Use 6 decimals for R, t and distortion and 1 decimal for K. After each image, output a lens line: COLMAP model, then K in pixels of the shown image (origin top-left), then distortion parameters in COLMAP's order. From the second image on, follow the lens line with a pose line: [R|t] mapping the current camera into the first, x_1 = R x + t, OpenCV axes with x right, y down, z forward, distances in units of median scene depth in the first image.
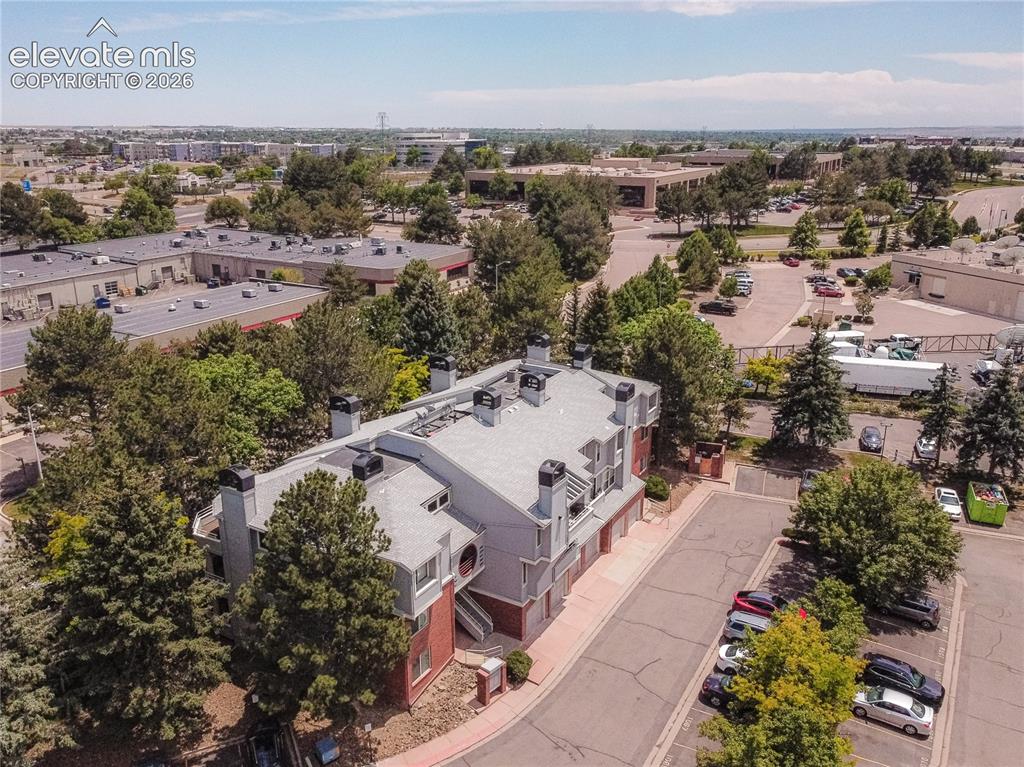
lens RADIAL K [[806.9, 0, 512.0], [0, 806.9, 383.5], [0, 0, 1]] dist [0.000712, -0.007839]
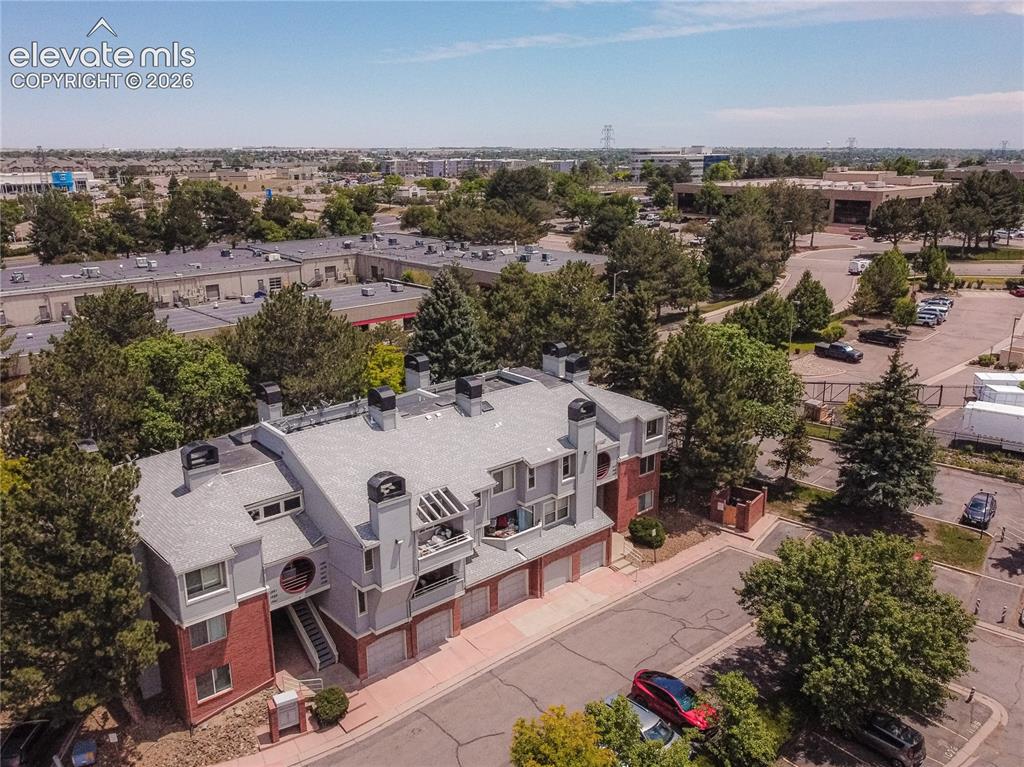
lens RADIAL K [[826.2, 0, 512.0], [0, 826.2, 383.5], [0, 0, 1]] dist [-0.001477, -0.006135]
pose [[0.948951, 0.081032, -0.304836, 0.166194], [-0.089963, 0.995827, -0.015341, 0.001283], [0.302321, 0.041981, 0.952281, 0.078749]]
